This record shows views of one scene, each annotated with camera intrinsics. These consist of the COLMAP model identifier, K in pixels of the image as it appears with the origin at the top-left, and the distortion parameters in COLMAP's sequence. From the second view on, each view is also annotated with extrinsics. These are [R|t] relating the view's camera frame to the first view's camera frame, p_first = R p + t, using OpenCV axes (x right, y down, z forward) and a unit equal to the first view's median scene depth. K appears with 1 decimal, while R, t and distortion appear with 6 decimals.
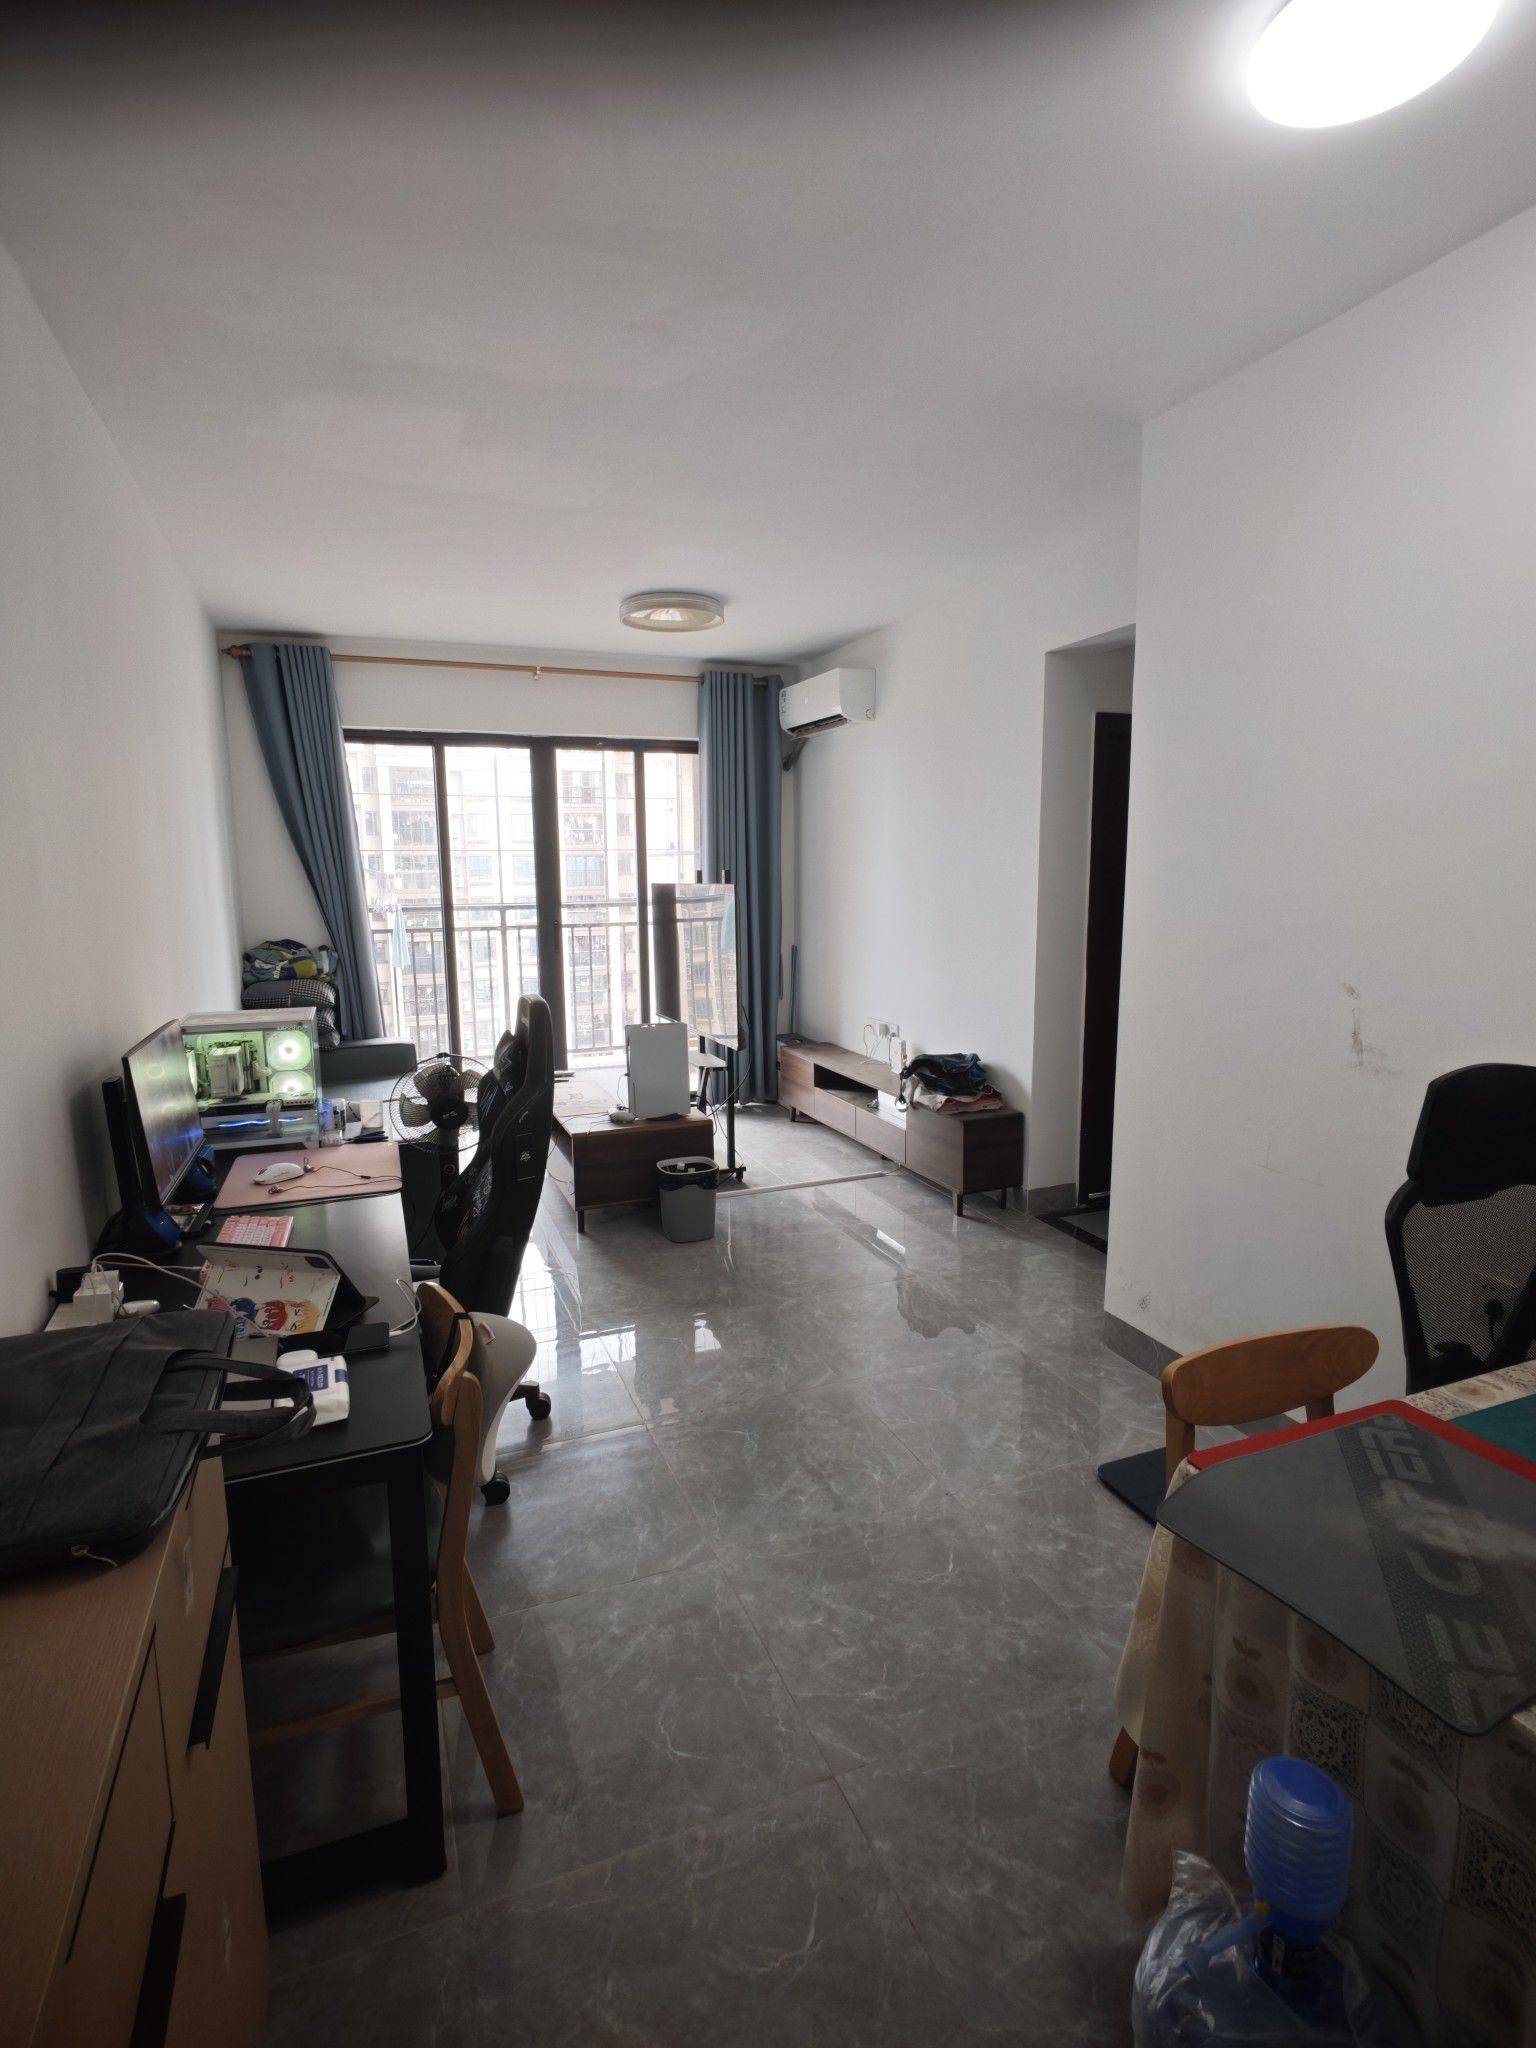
lens RADIAL K [[1031.4, 0, 768.0], [0, 1031.4, 1031.3], [0, 0, 1]] dist [0.000793, -0.000034]
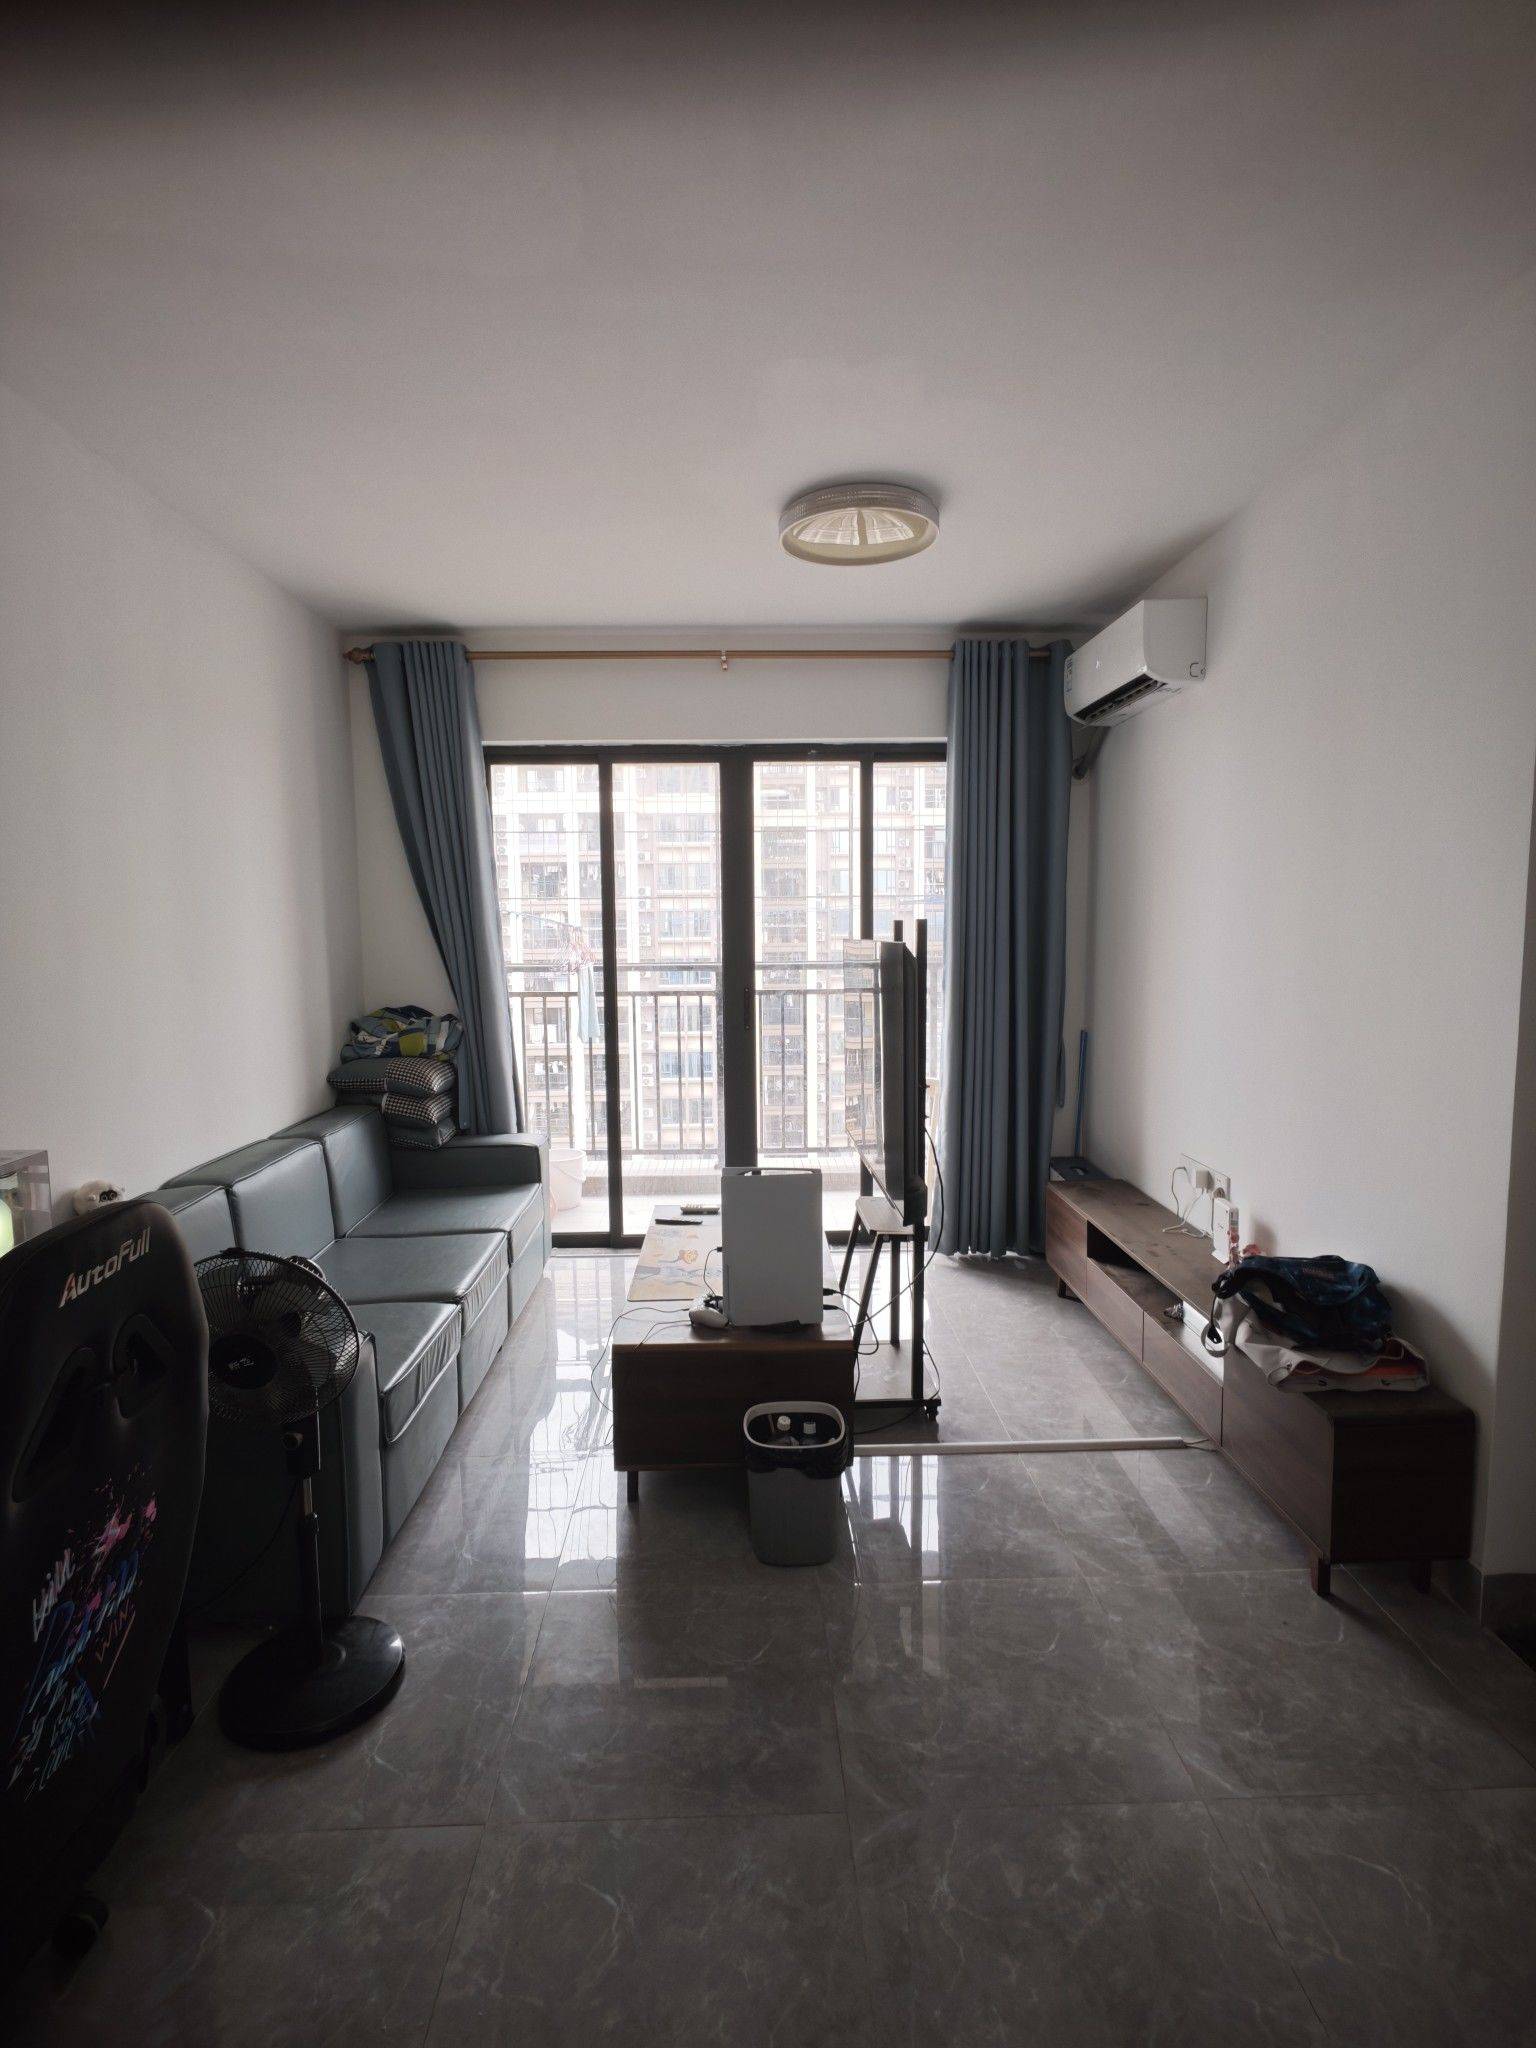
lens RADIAL K [[1031.4, 0, 768.0], [0, 1031.4, 1031.3], [0, 0, 1]] dist [0.000793, -0.000034]
pose [[0.939171, 0.036505, -0.341505, 0.076054], [-0.054436, 0.997588, -0.043067, -0.050081], [0.339109, 0.059037, 0.938893, 0.340621]]
